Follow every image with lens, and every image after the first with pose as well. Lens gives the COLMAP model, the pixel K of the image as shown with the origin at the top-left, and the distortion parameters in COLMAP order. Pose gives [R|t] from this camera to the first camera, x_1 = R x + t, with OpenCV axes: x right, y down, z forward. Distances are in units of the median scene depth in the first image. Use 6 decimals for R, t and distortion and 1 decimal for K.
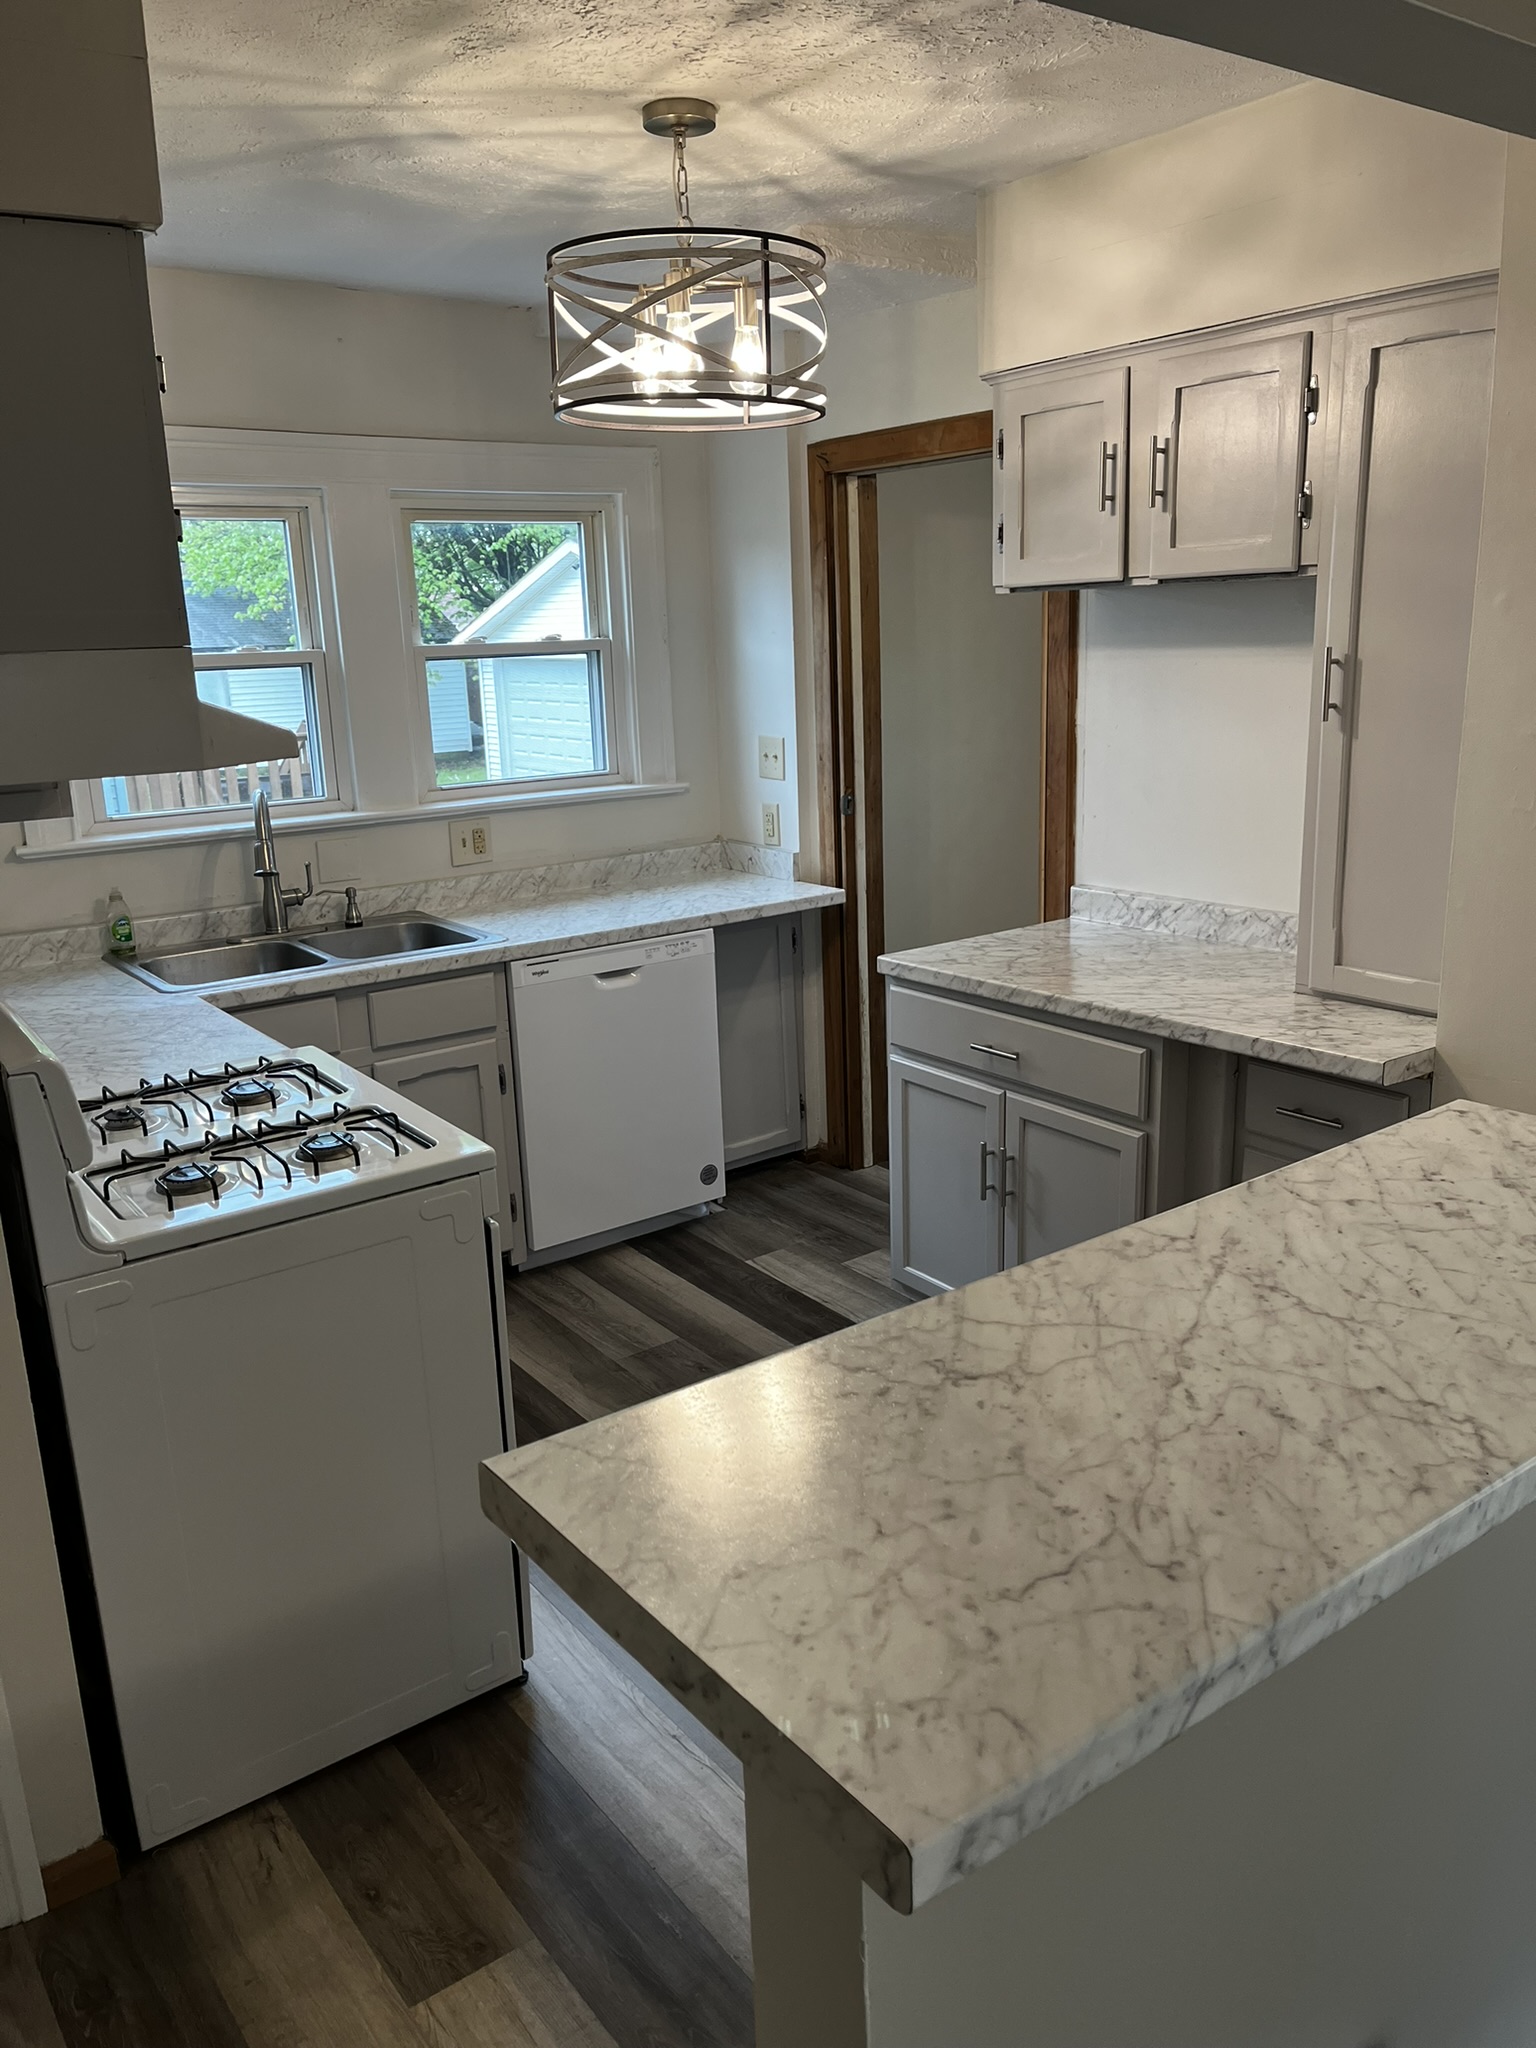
lens RADIAL K [[1566.2, 0, 783.1], [0, 1566.2, 1028.4], [0, 0, 1]] dist [0.053704, -0.076155]
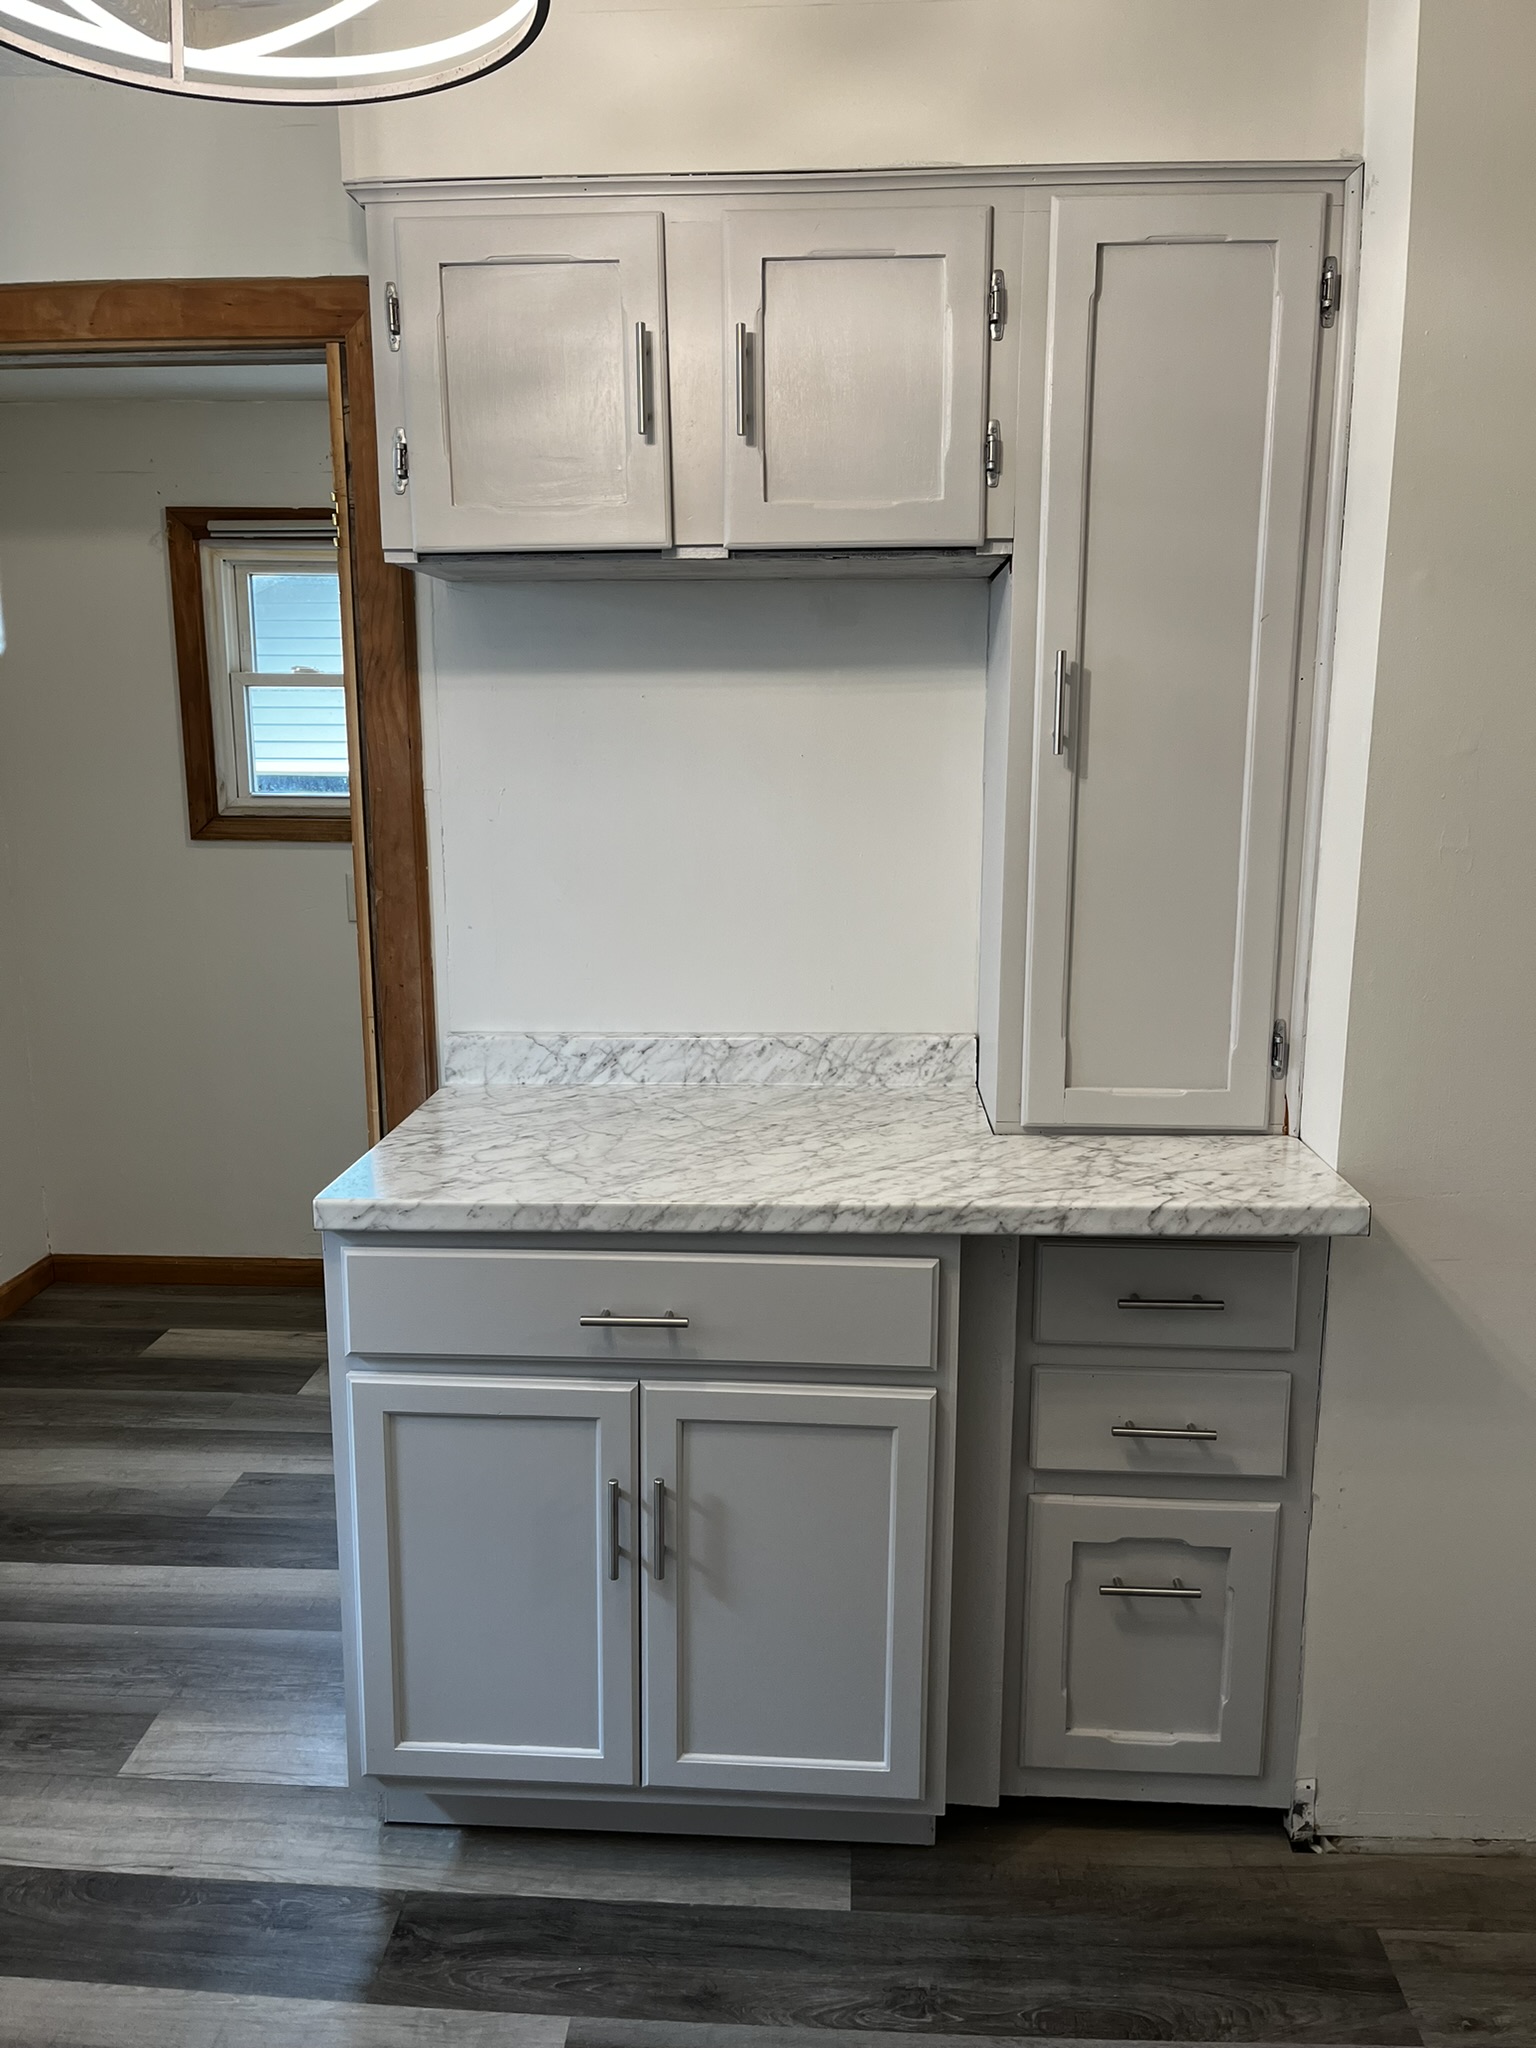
lens RADIAL K [[1566.2, 0, 763.0], [0, 1566.2, 1026.7], [0, 0, 1]] dist [0.053704, -0.076155]
pose [[0.644545, -0.110141, 0.756592, -0.223590], [0.173763, 0.984776, -0.004671, -0.069478], [-0.744559, 0.134479, 0.653871, 0.485949]]
